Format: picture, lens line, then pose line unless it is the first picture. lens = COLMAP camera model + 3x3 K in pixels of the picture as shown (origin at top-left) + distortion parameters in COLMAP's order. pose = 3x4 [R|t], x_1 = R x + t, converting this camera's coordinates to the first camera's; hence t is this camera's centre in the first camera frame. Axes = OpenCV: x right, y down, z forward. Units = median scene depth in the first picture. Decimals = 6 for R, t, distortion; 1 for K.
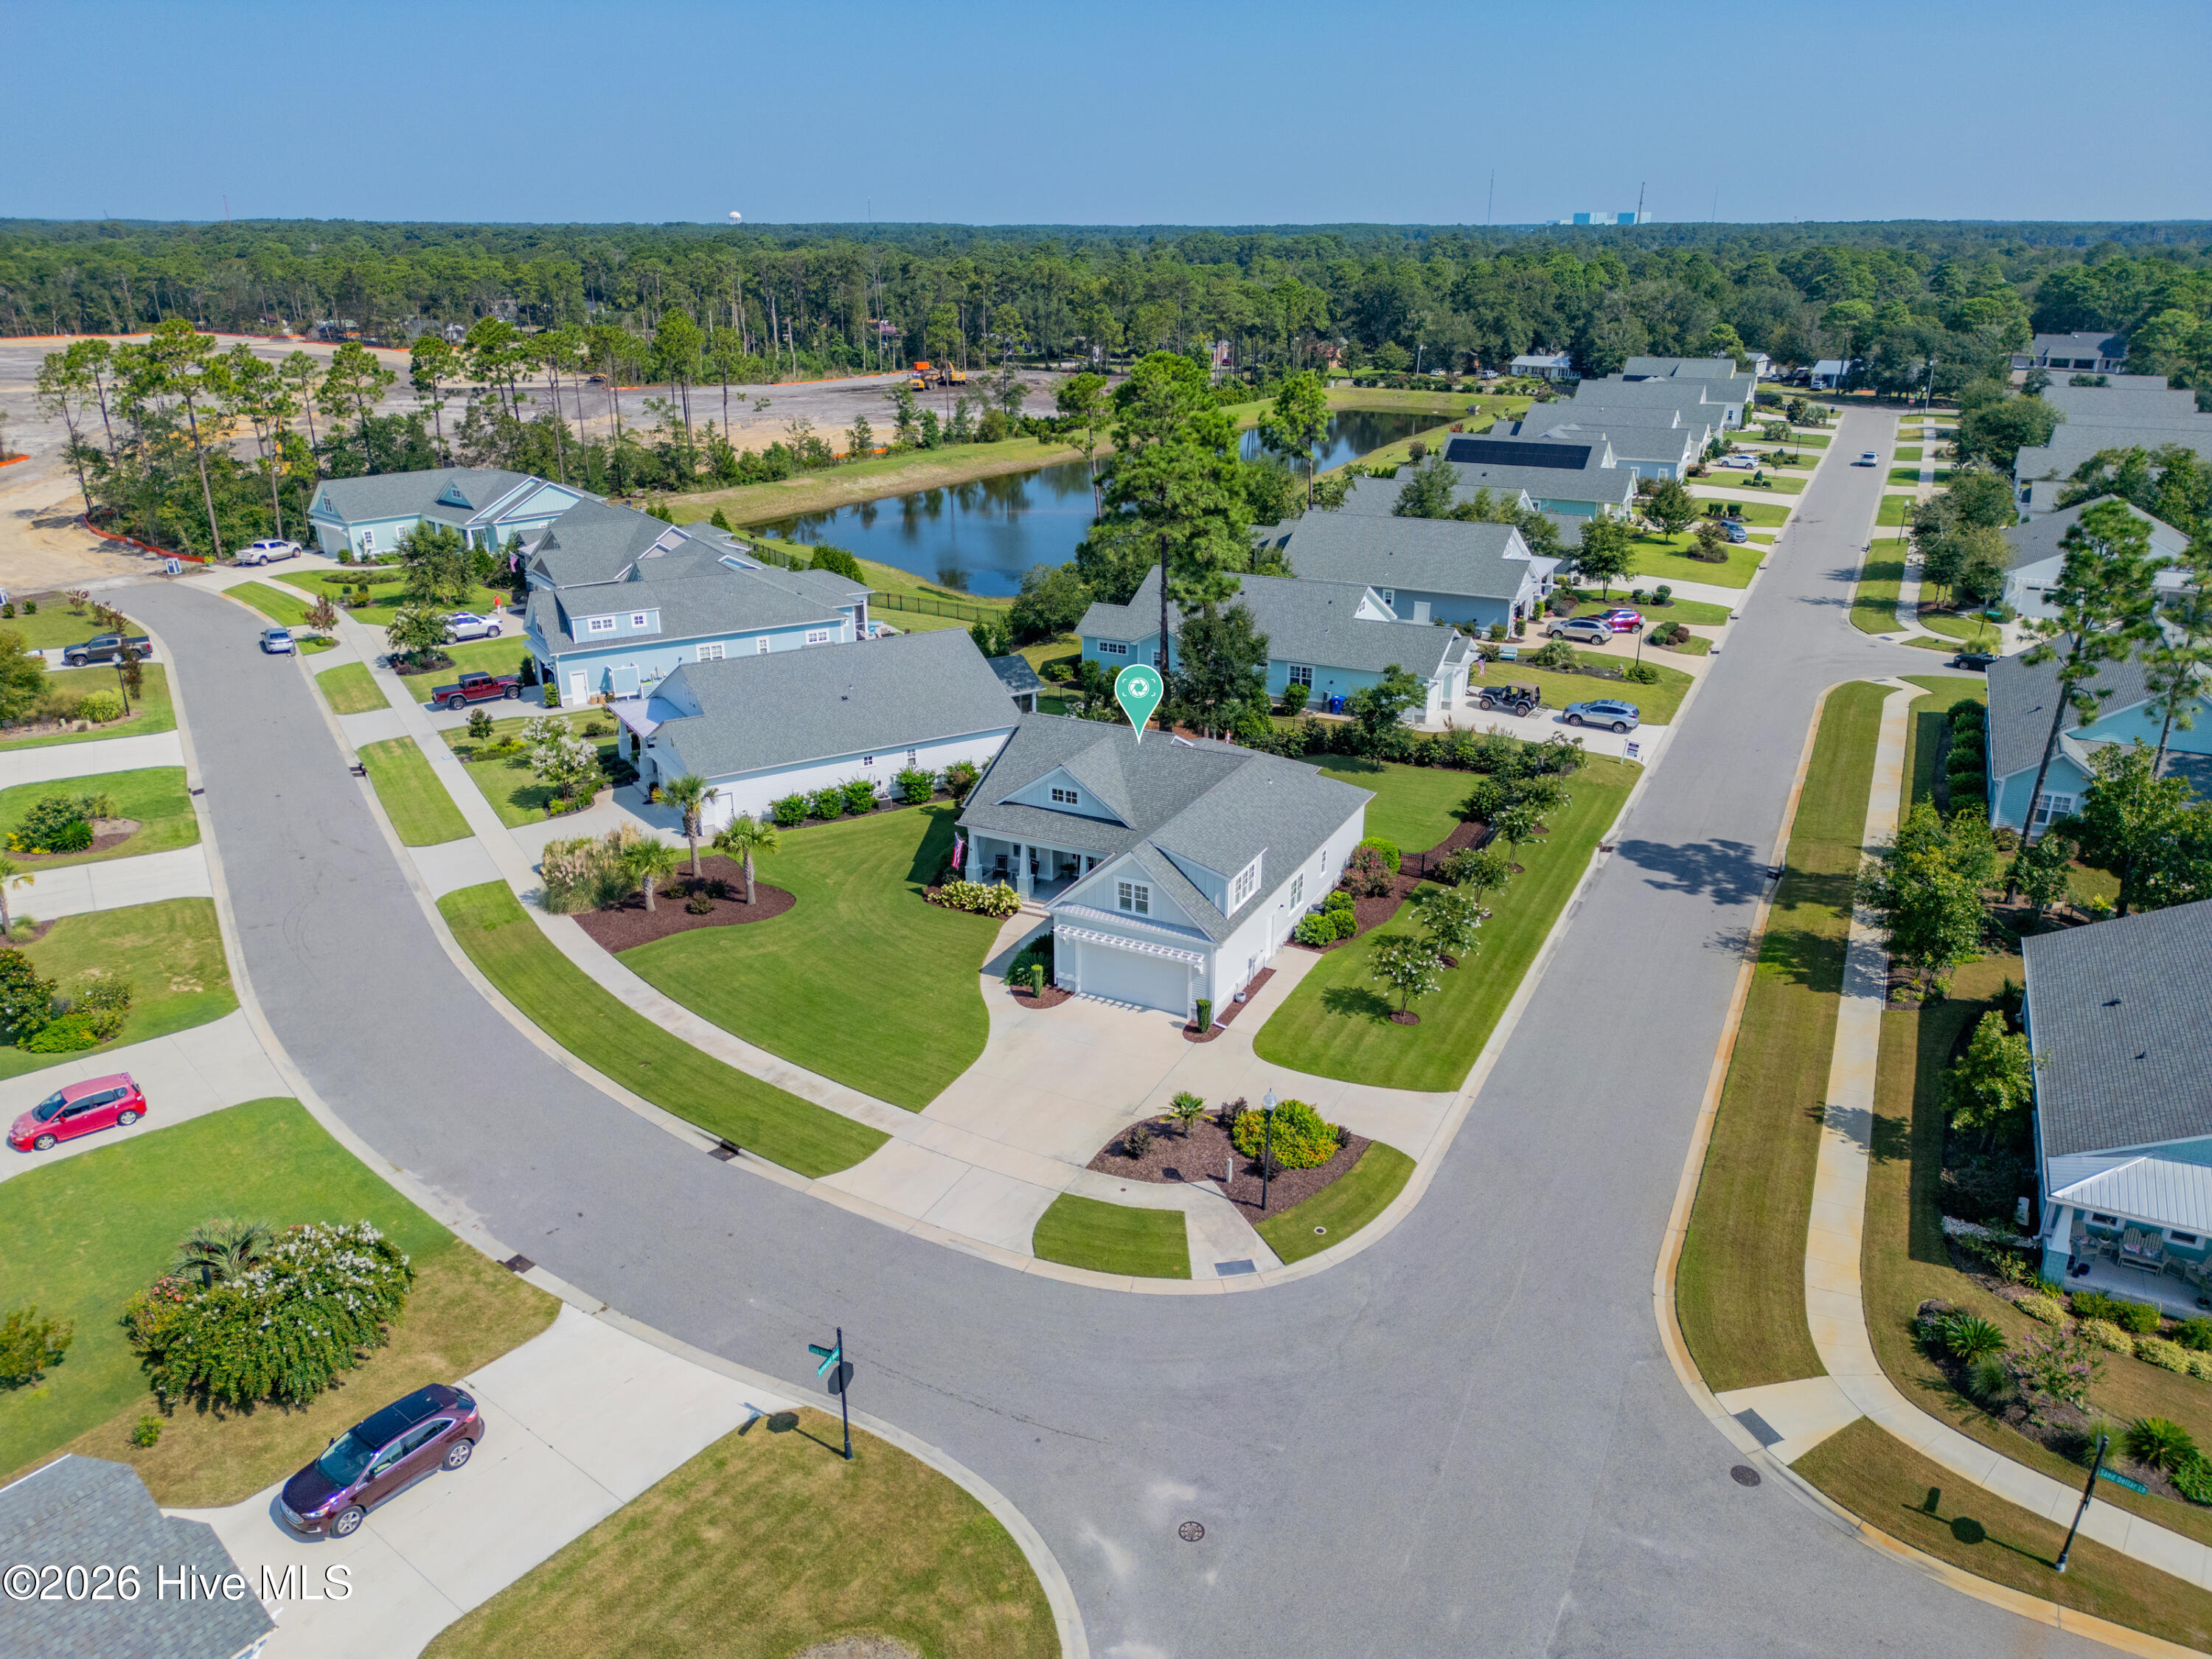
lens RADIAL K [[1553.3, 0, 1106.0], [0, 1553.3, 829.5], [0, 0, 1]] dist [0.072245, -0.071608]
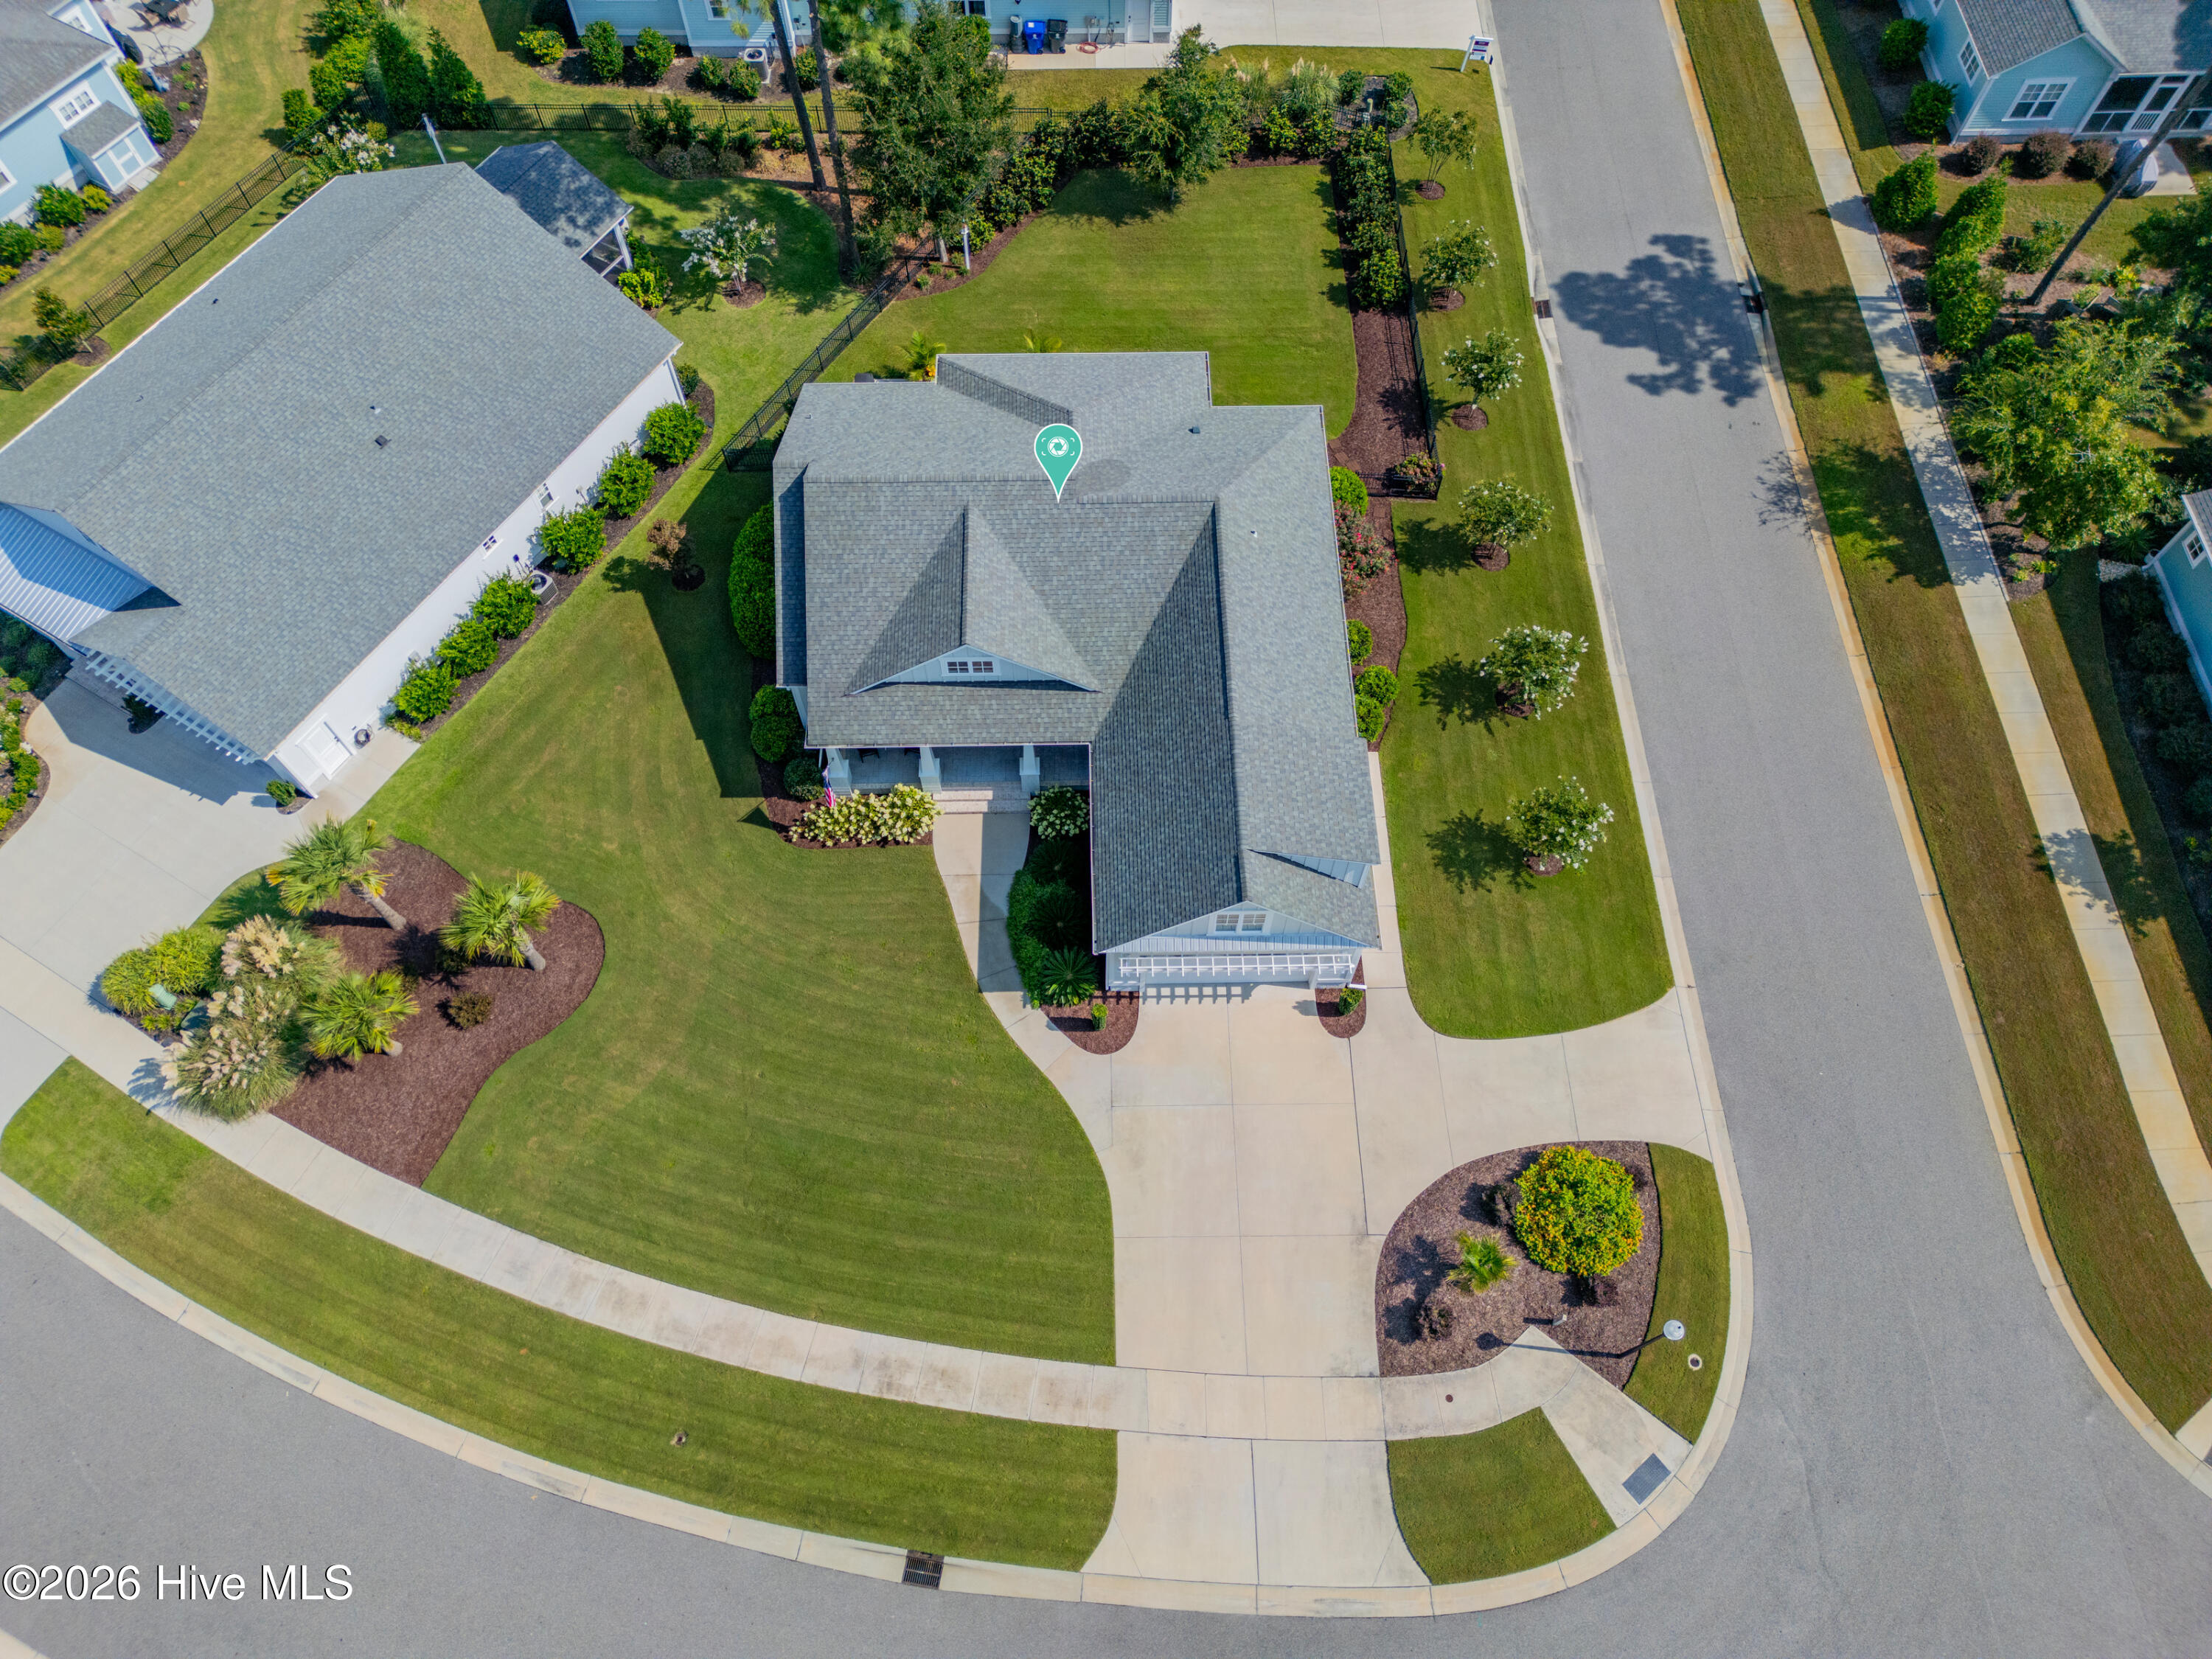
lens RADIAL K [[1621.2, 0, 1106.3], [0, 1621.2, 797.1], [0, 0, 1]] dist [0.057577, -0.040937]
pose [[0.884624, -0.405222, 0.230729, -0.136352], [0.164975, 0.734774, 0.657944, -0.366992], [-0.436147, -0.543969, 0.716850, 0.421666]]
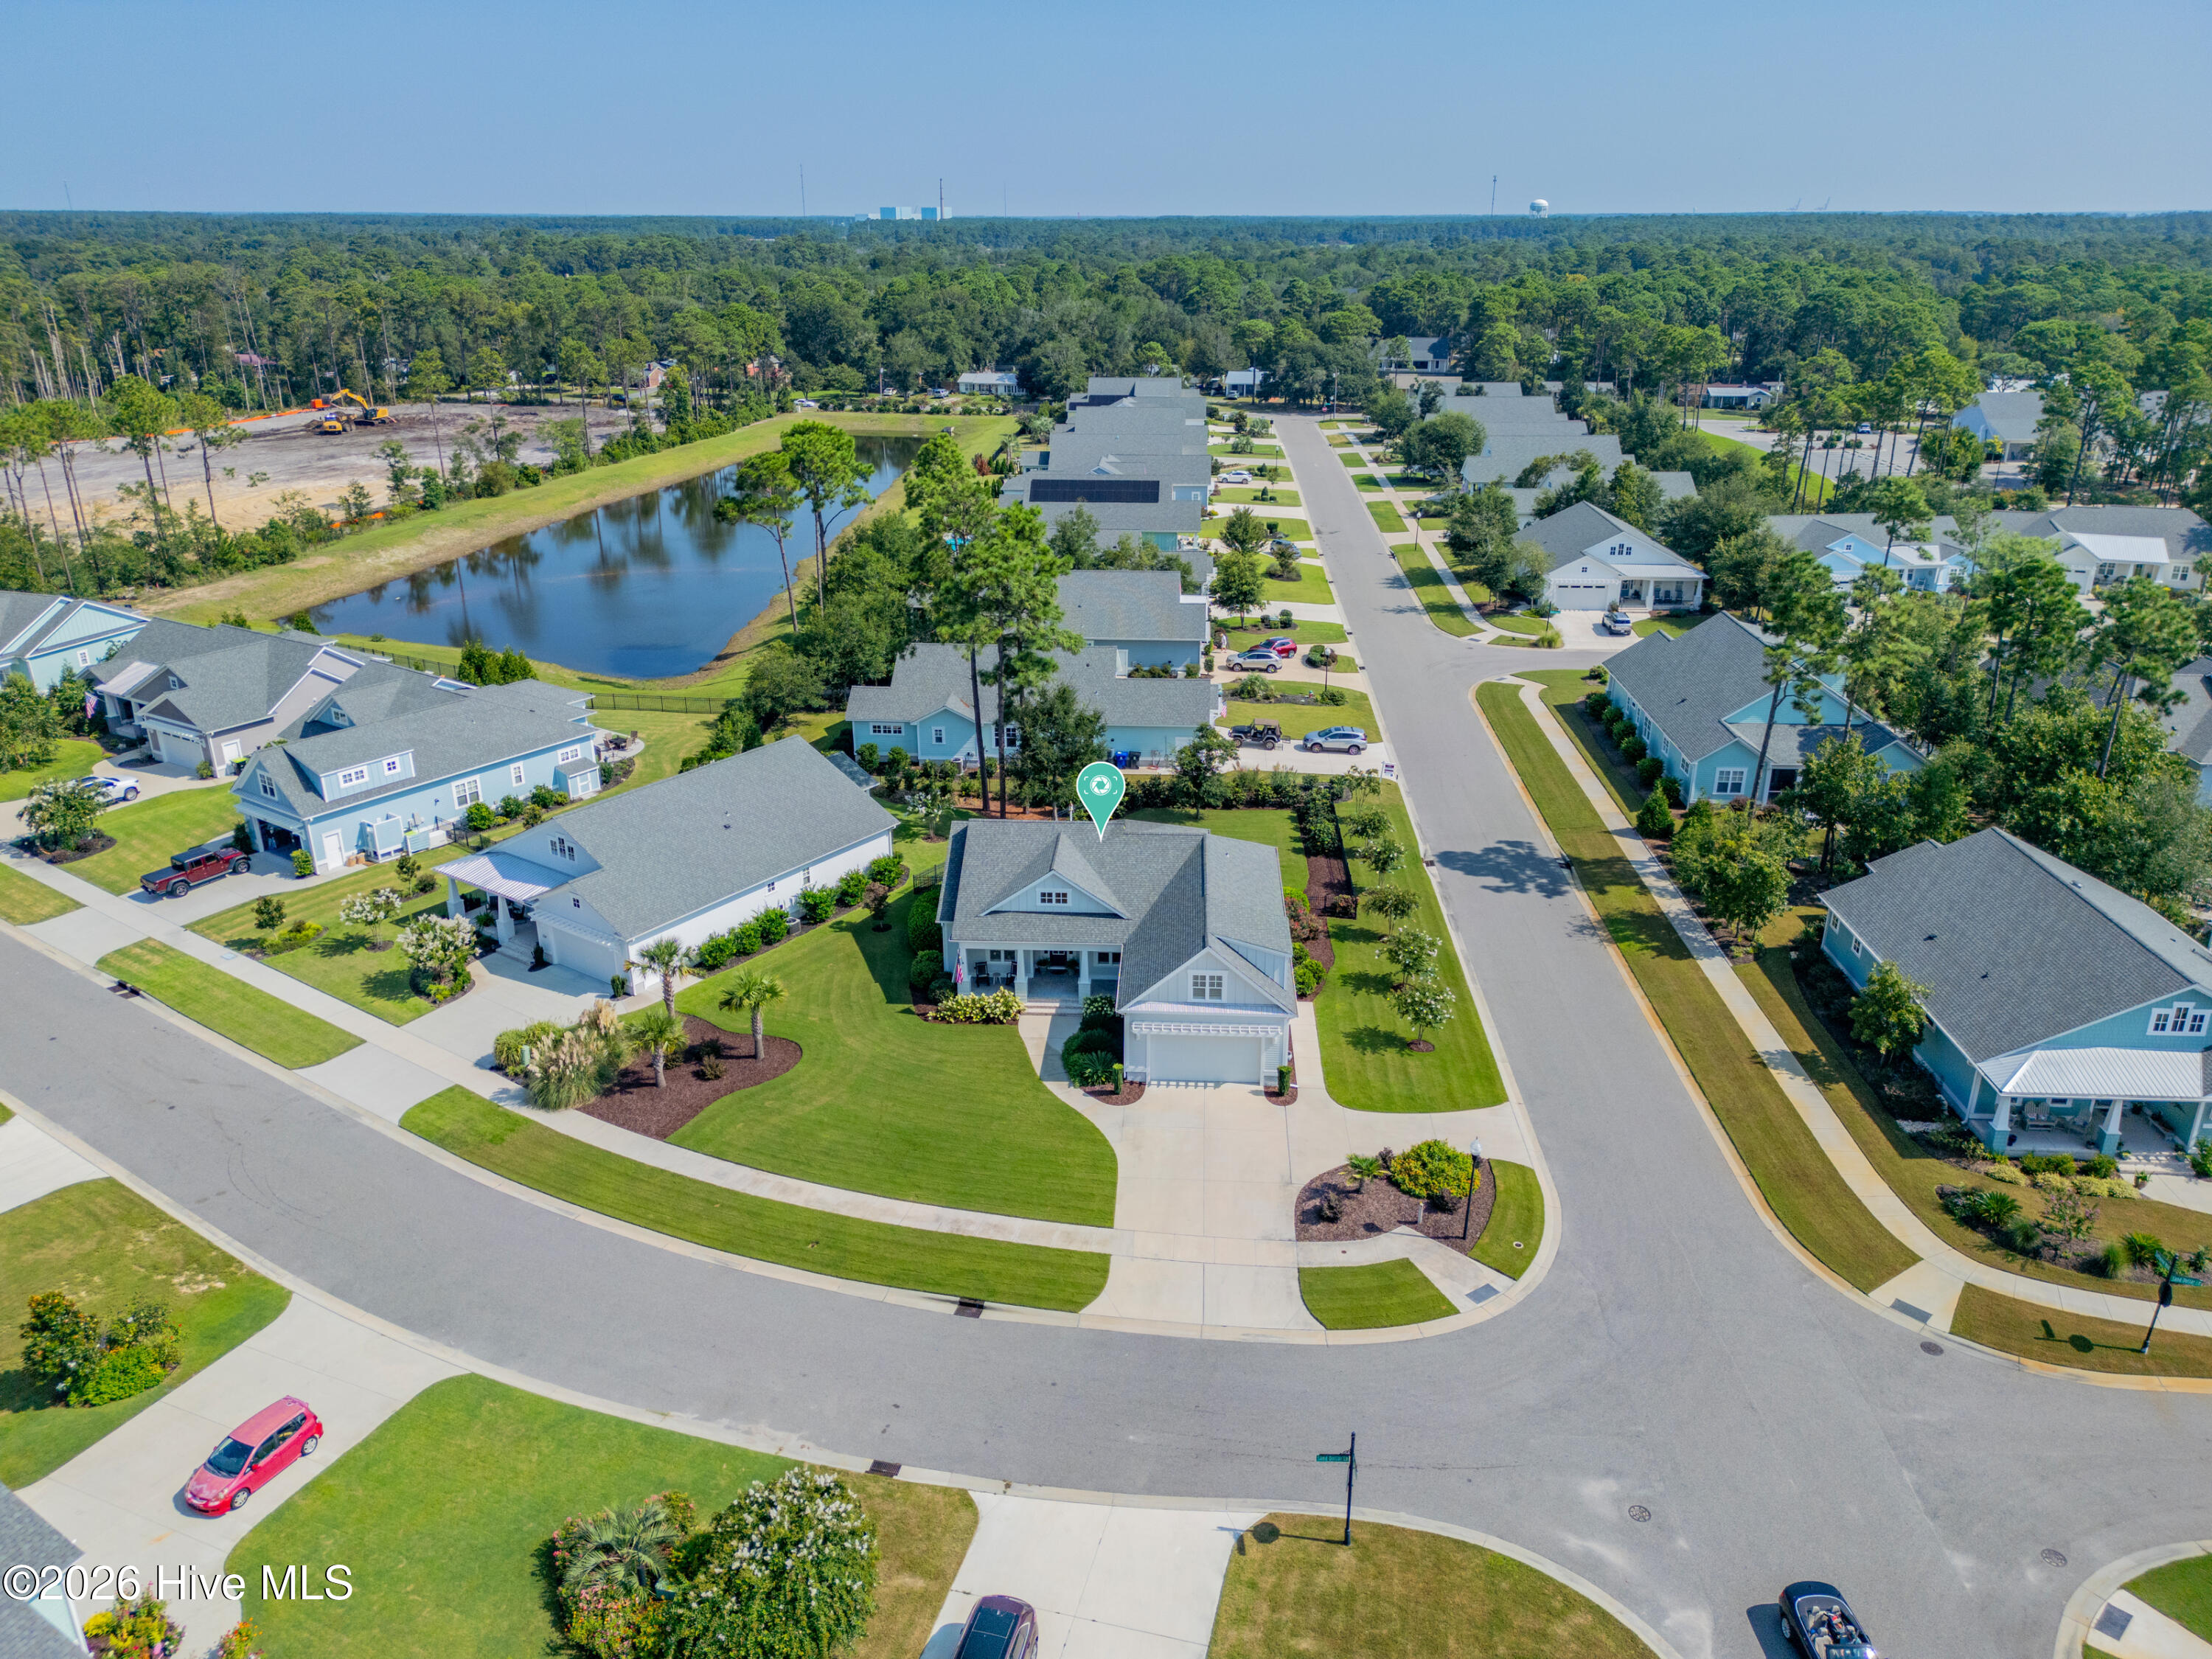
lens RADIAL K [[1567.7, 0, 1106.0], [0, 1567.7, 829.5], [0, 0, 1]] dist [0.073072, -0.072318]
pose [[0.917540, -0.145407, 0.370103, -0.341760], [0.144379, 0.989048, 0.030641, -0.085356], [-0.370506, 0.025321, 0.928485, -0.003538]]
